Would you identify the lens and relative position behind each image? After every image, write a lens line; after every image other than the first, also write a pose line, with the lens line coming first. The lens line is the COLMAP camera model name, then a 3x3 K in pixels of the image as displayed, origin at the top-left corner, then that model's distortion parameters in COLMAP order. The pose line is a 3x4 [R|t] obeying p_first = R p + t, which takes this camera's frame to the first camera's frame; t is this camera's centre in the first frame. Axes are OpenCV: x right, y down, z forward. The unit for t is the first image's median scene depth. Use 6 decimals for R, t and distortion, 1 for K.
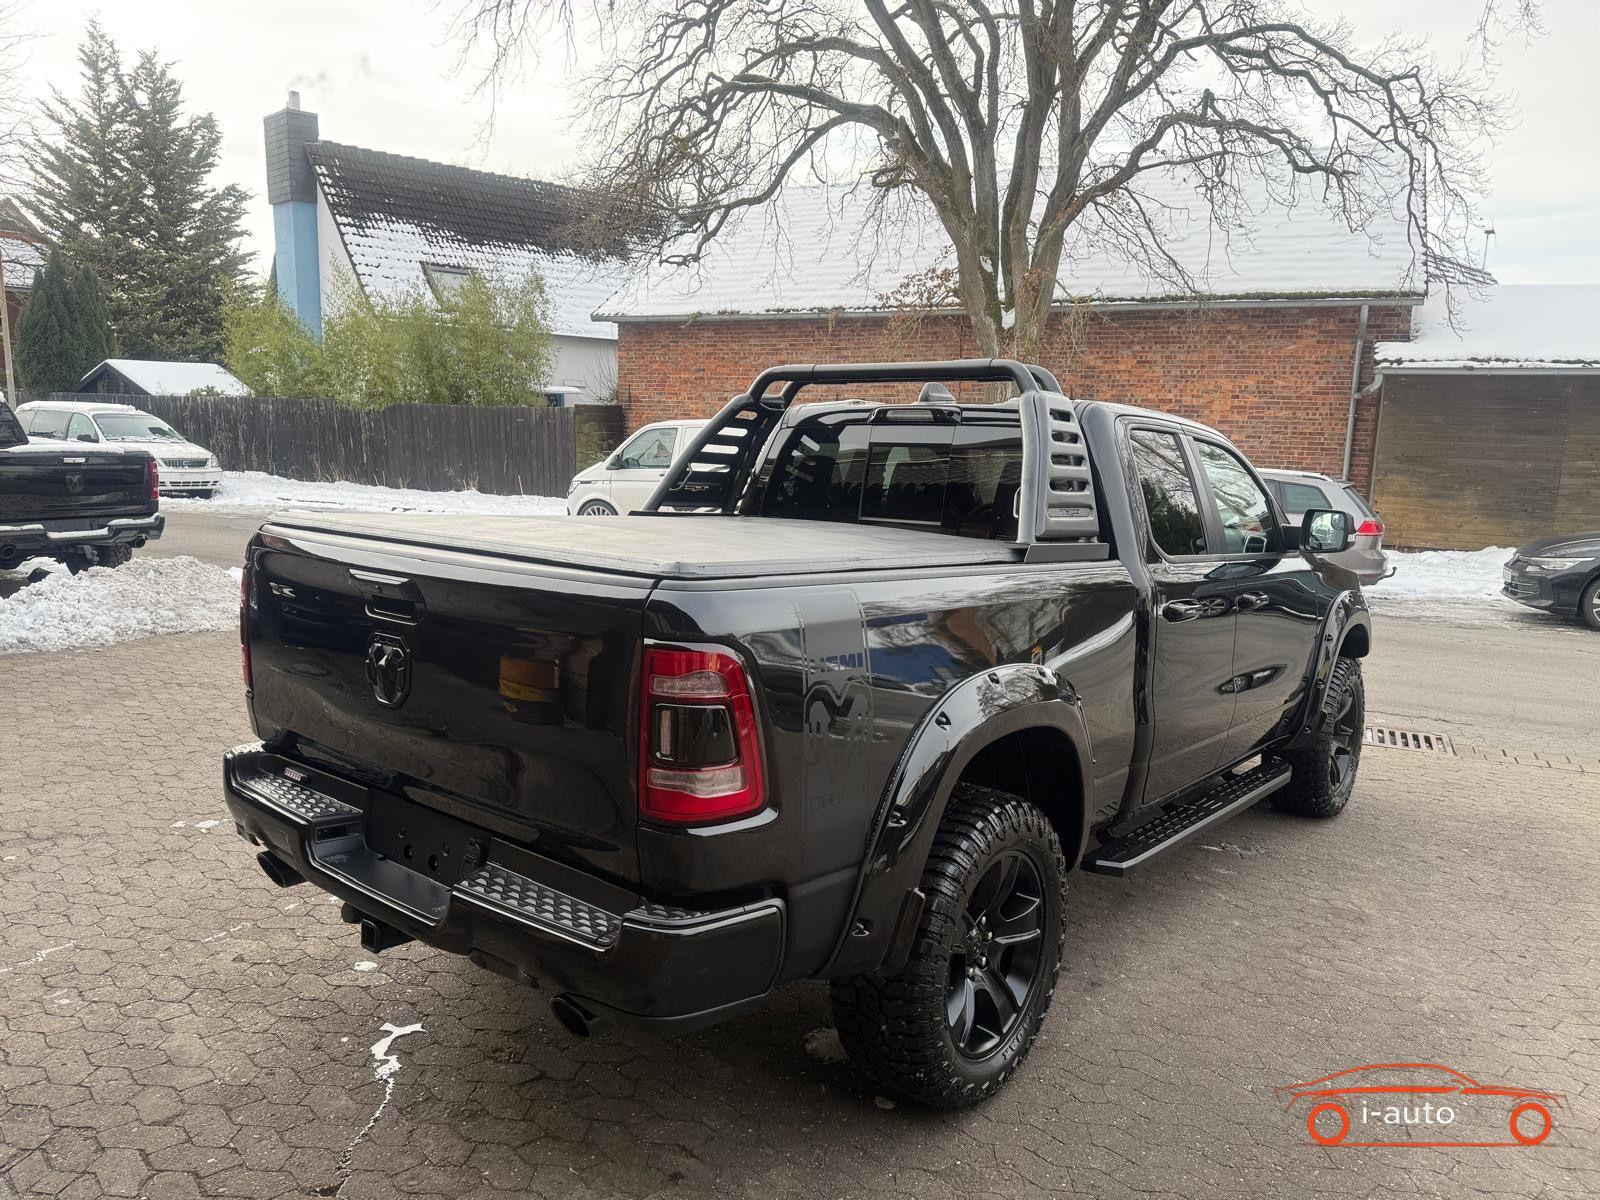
lens RADIAL K [[1121.7, 0, 802.1], [0, 1121.7, 594.6], [0, 0, 1]] dist [0.020020, -0.025294]
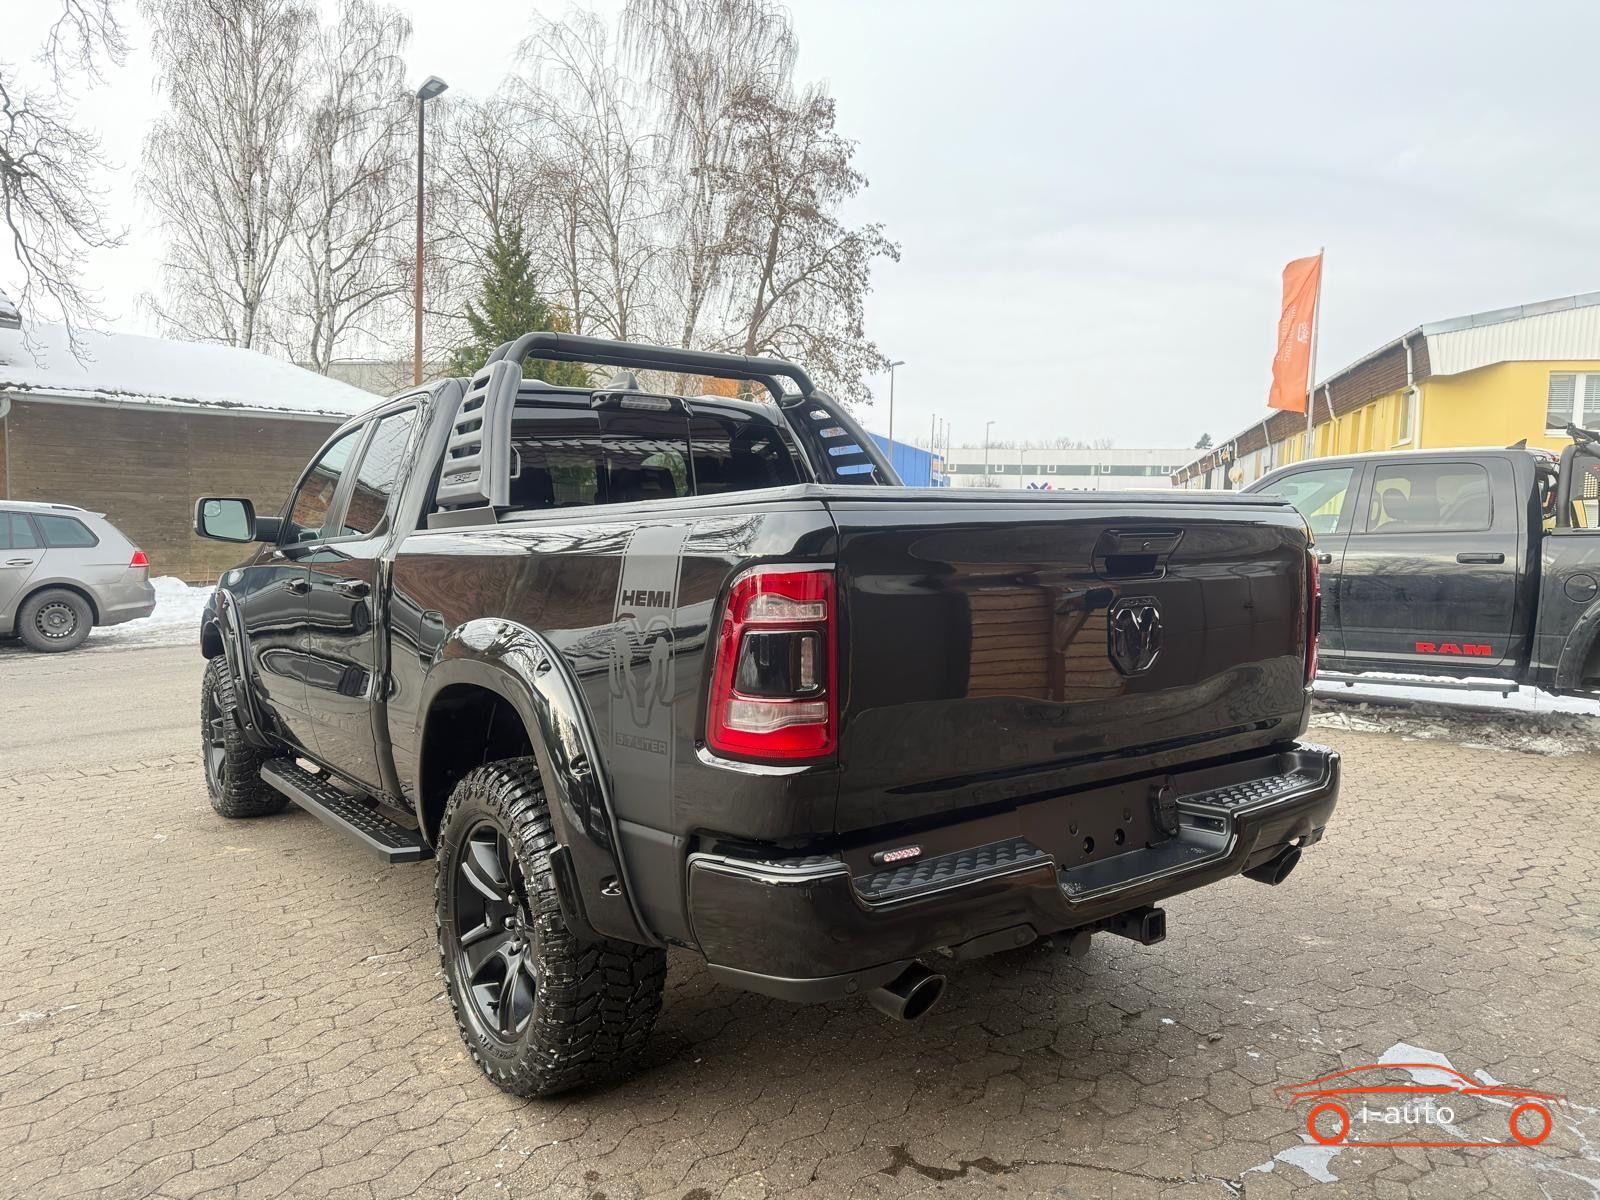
lens RADIAL K [[1121.7, 0, 794.0], [0, 1121.7, 602.8], [0, 0, 1]] dist [0.020020, -0.025294]
pose [[0.244442, -0.100173, 0.964476, -0.299338], [0.134012, 0.988595, 0.068713, -0.013690], [-0.960359, 0.112455, 0.255079, 0.232202]]
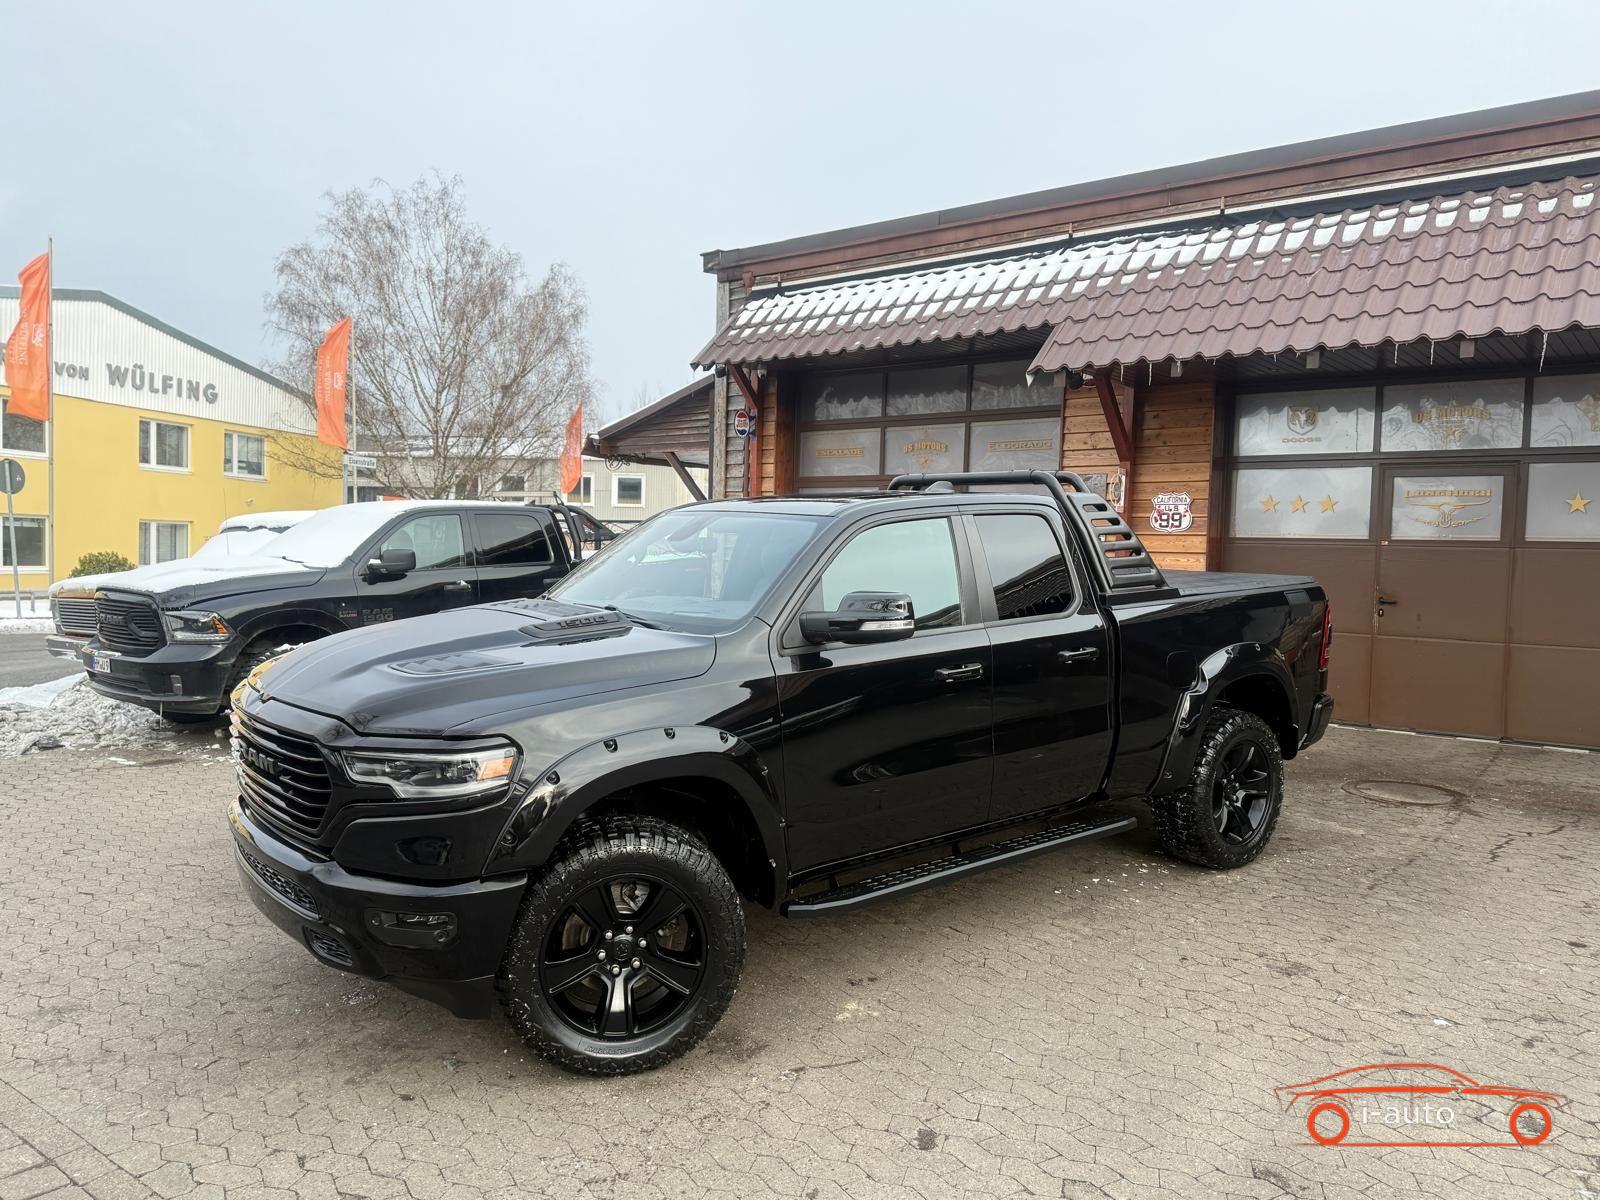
lens RADIAL K [[1175.7, 0, 807.1], [0, 1175.7, 604.2], [0, 0, 1]] dist [0.034850, -0.033814]
pose [[-0.976789, -0.059631, 0.205738, -0.010984], [-0.017317, 0.979310, 0.201626, -0.117983], [-0.213504, 0.193383, -0.957611, 0.873720]]
